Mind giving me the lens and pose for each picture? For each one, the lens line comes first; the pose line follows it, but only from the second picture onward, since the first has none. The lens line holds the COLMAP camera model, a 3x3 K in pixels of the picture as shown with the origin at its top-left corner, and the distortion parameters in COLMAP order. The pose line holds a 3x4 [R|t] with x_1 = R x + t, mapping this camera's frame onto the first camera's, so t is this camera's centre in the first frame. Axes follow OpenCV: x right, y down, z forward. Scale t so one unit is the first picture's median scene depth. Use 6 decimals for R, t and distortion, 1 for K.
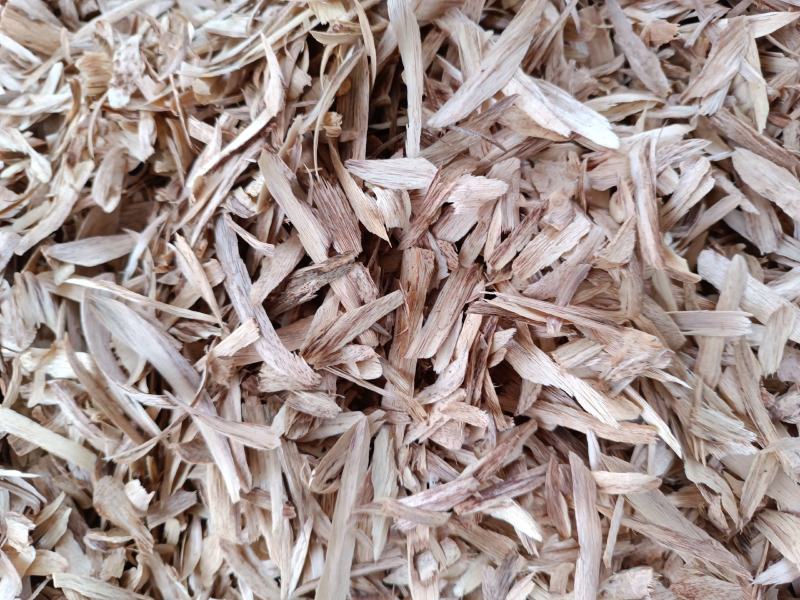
lens RADIAL K [[693.1, 0, 419.3], [0, 693.1, 283.1], [0, 0, 1]] dist [-0.062197, 0.015554]
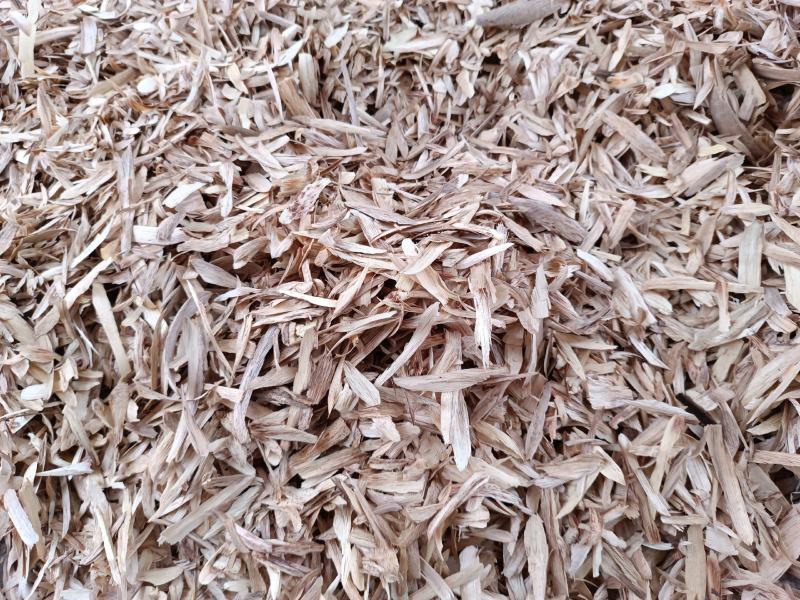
lens RADIAL K [[693.1, 0, 419.3], [0, 693.1, 283.1], [0, 0, 1]] dist [-0.062197, 0.015554]
pose [[0.727667, 0.678237, -0.102447, 0.070127], [-0.679235, 0.733299, 0.030206, -0.480224], [0.095611, 0.047606, 0.994280, -0.671967]]
